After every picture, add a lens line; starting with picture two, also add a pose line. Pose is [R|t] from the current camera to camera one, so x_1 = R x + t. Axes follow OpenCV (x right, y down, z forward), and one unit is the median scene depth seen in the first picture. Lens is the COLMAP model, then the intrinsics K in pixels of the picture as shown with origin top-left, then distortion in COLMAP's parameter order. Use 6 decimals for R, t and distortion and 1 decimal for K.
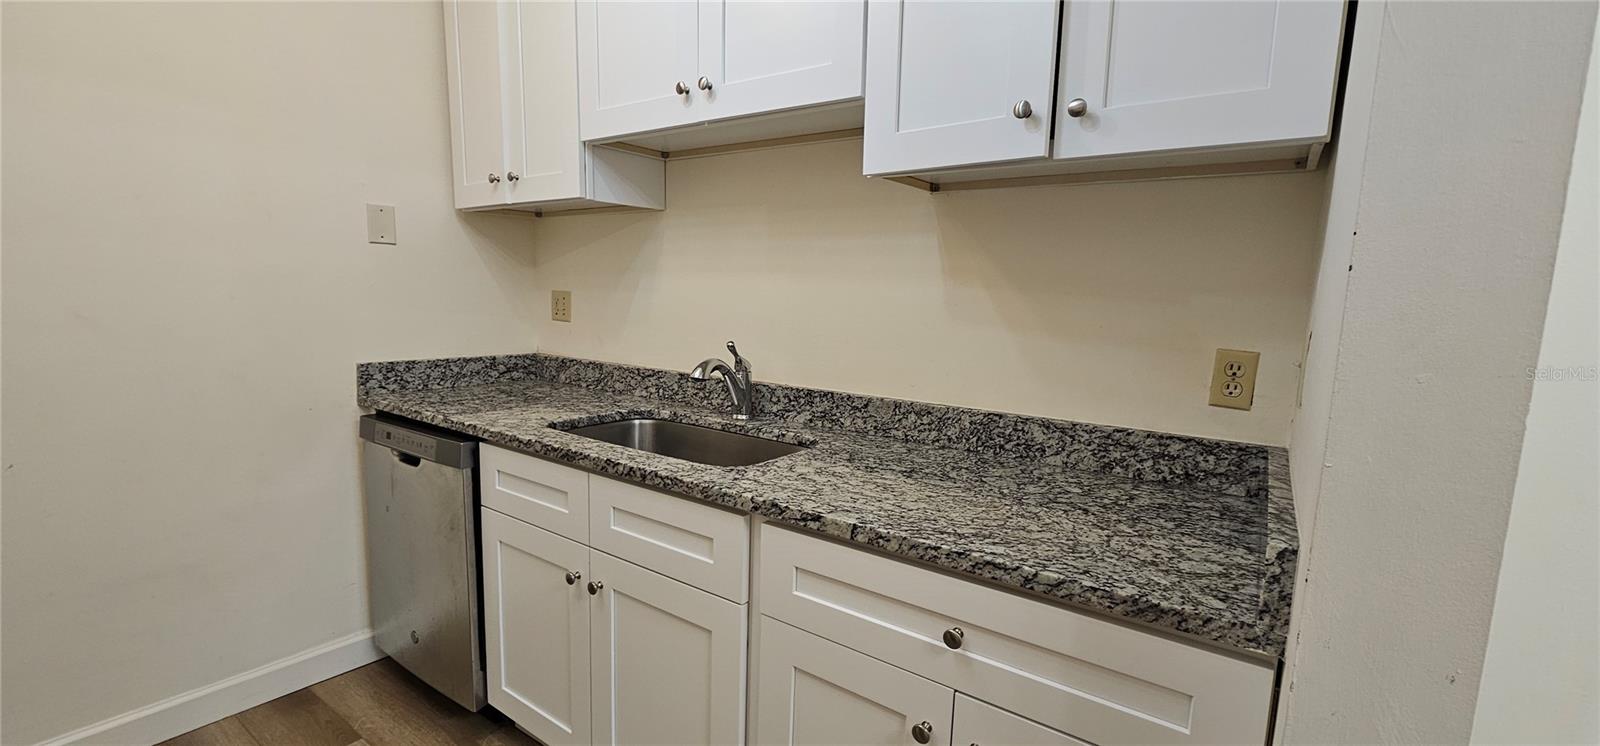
lens RADIAL K [[658.5, 0, 800.0], [0, 658.5, 373.0], [0, 0, 1]] dist [-0.001470, -0.000465]
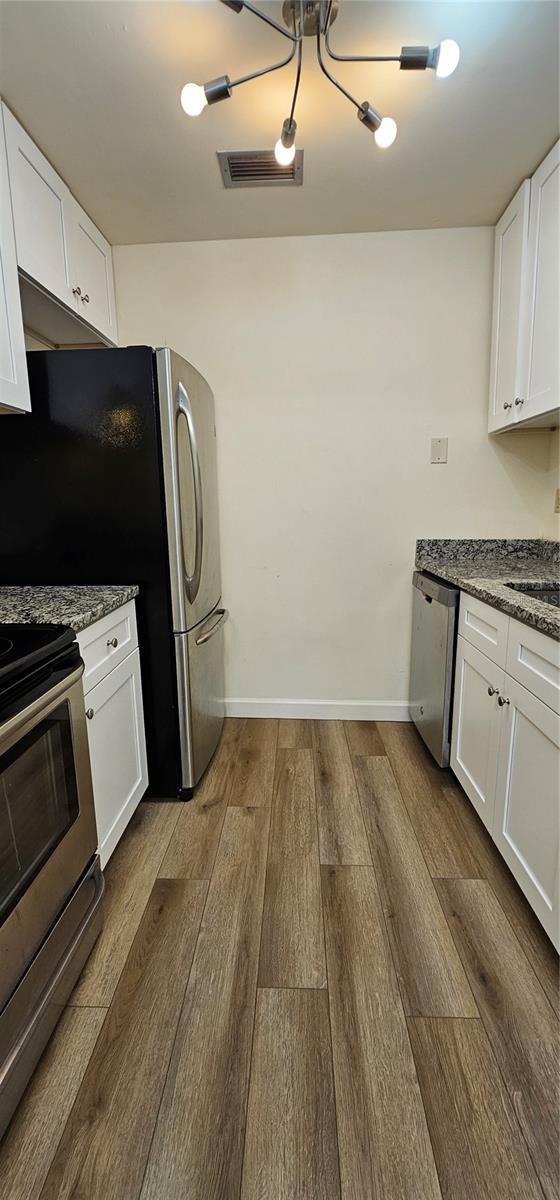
lens RADIAL K [[497.7, 0, 274.9], [0, 497.7, 595.3], [0, 0, 1]] dist [-0.002610, -0.000201]
pose [[0.535978, 0.116987, -0.836087, 0.210001], [-0.076776, 0.993003, 0.089725, 0.045167], [0.840733, 0.016101, 0.541210, 0.047445]]
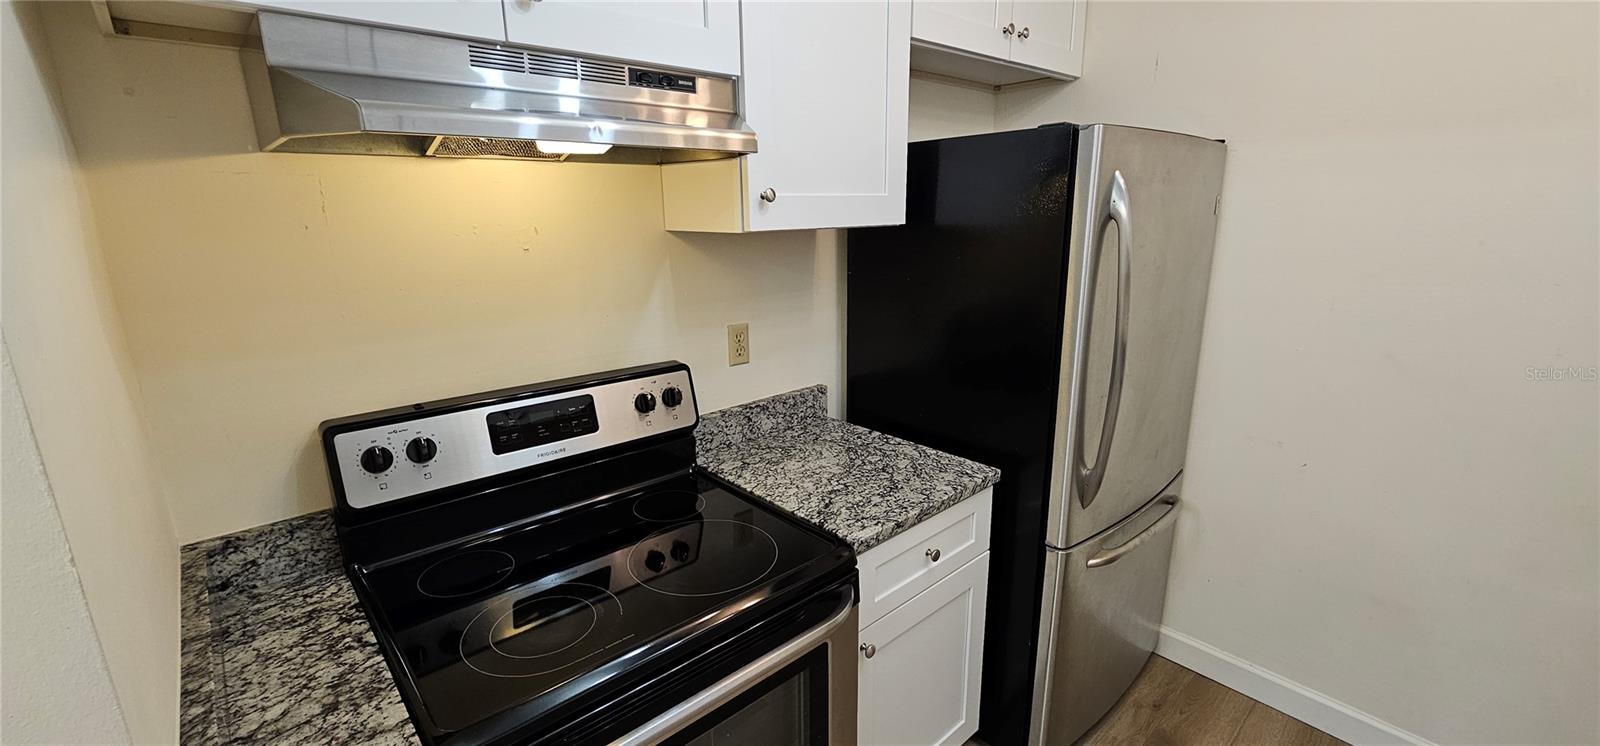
lens RADIAL K [[663.5, 0, 800.0], [0, 663.5, 373.0], [0, 0, 1]] dist [-0.002610, -0.000201]
pose [[-0.219888, 0.209885, -0.952679, 0.149766], [-0.122193, 0.962964, 0.240354, -0.186700], [0.967842, 0.169262, -0.186098, 0.235549]]
